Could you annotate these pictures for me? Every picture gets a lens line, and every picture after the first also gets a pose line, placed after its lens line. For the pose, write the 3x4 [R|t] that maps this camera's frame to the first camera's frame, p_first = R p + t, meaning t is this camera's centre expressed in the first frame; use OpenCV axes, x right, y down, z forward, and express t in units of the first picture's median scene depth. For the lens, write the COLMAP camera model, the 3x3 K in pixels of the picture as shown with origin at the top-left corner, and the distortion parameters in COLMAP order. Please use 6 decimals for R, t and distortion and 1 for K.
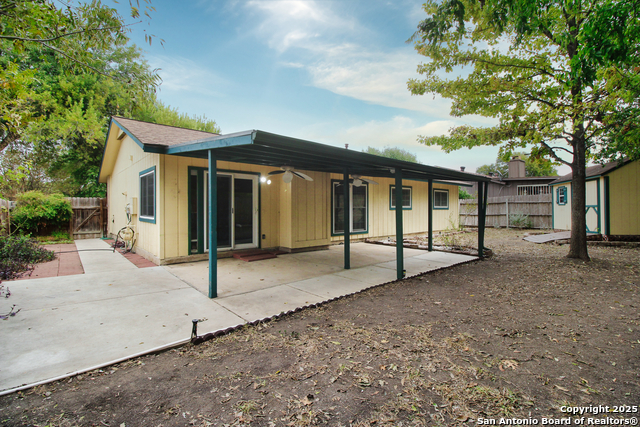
lens RADIAL K [[296.0, 0, 324.4], [0, 296.0, 211.9], [0, 0, 1]] dist [-0.002274, -0.004488]
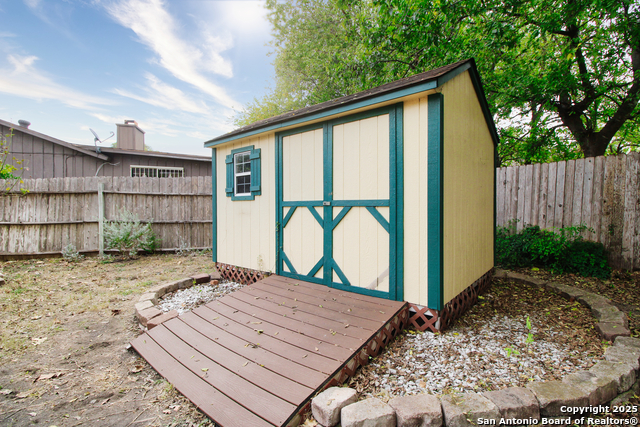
lens RADIAL K [[296.0, 0, 323.9], [0, 296.0, 212.3], [0, 0, 1]] dist [-0.002274, -0.004488]
pose [[0.411507, -0.005985, 0.911387, 0.505169], [-0.003647, 0.999960, 0.008213, -0.010631], [-0.911399, -0.006704, 0.411469, 0.744939]]
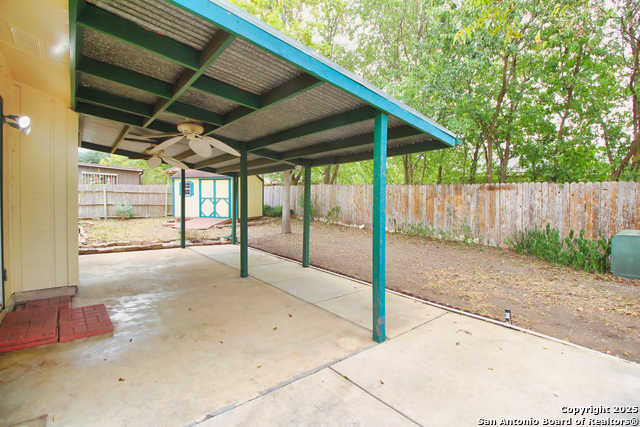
lens RADIAL K [[296.0, 0, 322.4], [0, 296.0, 209.8], [0, 0, 1]] dist [-0.002274, -0.004488]
pose [[0.023478, -0.026403, 0.999376, -0.380654], [-0.011622, 0.999576, 0.026681, -0.007529], [-0.999657, -0.012241, 0.023161, 0.409272]]
